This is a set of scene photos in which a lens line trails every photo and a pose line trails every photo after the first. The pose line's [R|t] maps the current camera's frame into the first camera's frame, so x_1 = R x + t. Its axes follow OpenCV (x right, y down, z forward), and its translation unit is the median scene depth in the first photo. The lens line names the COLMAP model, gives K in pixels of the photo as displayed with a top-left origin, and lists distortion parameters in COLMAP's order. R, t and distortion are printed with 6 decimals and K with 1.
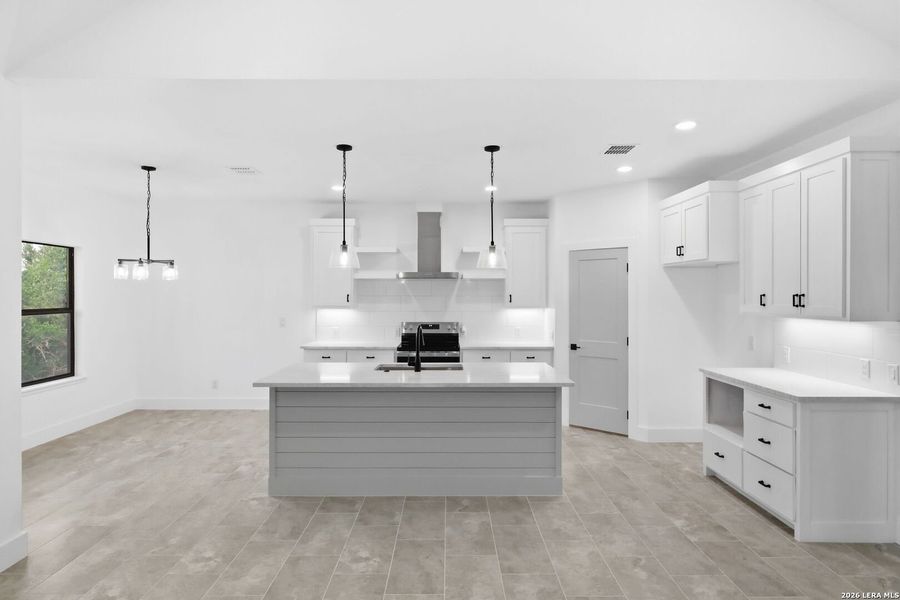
lens RADIAL K [[546.0, 0, 427.3], [0, 546.0, 298.3], [0, 0, 1]] dist [0.004316, 0.000152]
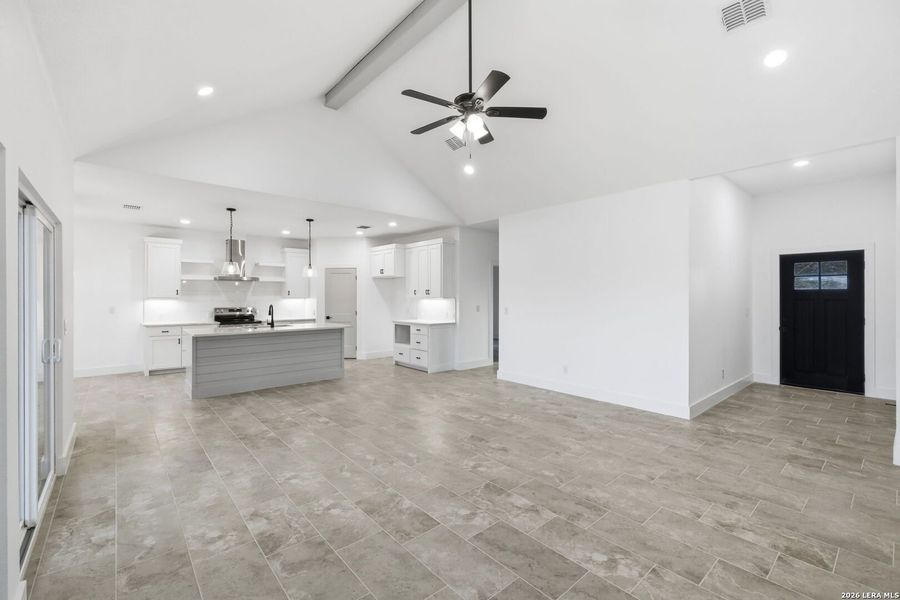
lens RADIAL K [[389.5, 0, 450.0], [0, 389.5, 300.0], [0, 0, 1]] dist [0.001263, 0.000482]
pose [[0.757807, -0.007491, 0.652436, -0.354984], [0.003844, 0.999968, 0.007016, 0.021010], [-0.652468, -0.002808, 0.757811, -0.388312]]
